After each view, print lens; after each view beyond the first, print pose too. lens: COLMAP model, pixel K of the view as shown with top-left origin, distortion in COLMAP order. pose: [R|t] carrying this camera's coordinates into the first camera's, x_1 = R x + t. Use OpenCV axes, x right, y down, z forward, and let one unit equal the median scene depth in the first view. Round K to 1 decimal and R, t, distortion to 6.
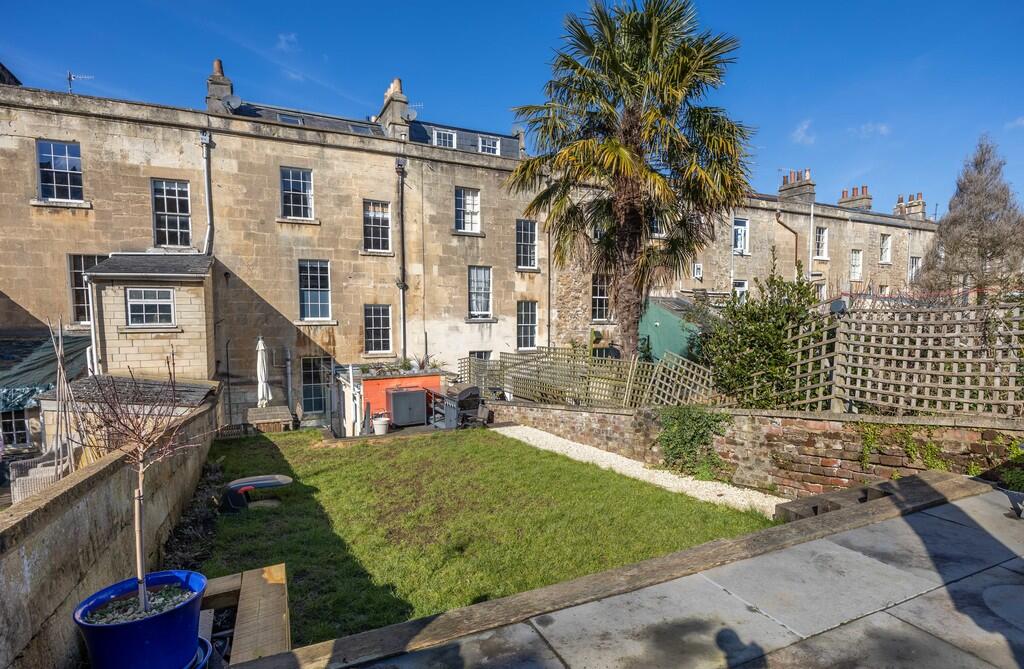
lens RADIAL K [[525.7, 0, 512.0], [0, 525.7, 334.5], [0, 0, 1]] dist [-0.006290, -0.001466]
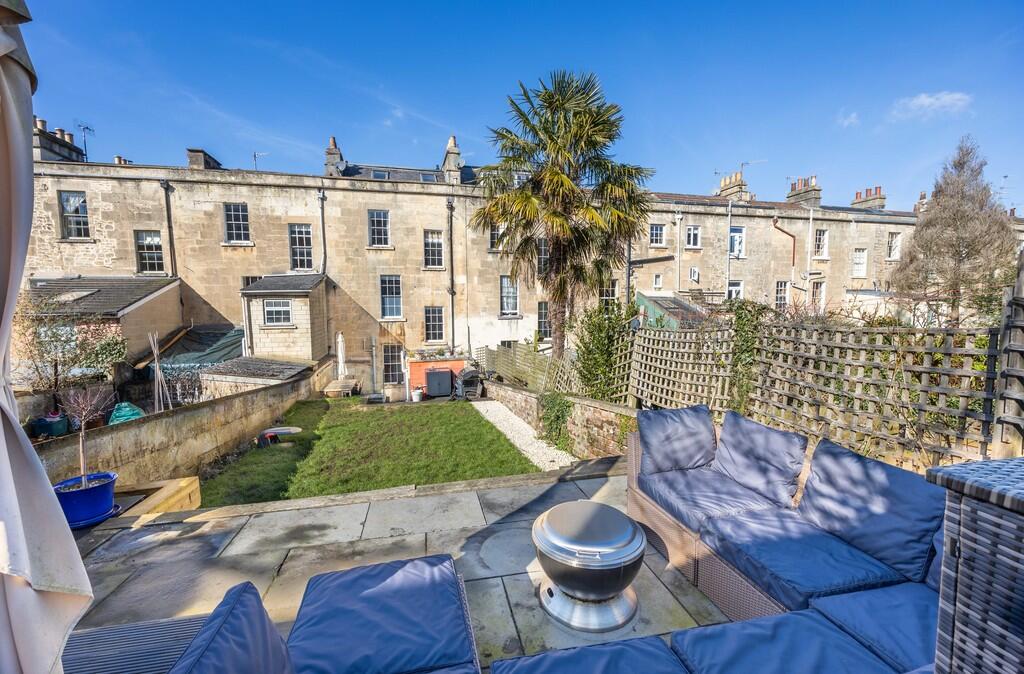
lens RADIAL K [[431.0, 0, 511.3], [0, 431.0, 326.5], [0, 0, 1]] dist [0.002607, 0.000171]
pose [[0.969255, 0.002019, -0.246049, 0.219670], [0.002649, 0.999823, 0.018642, -0.025255], [0.246043, -0.018721, 0.969078, -0.041030]]
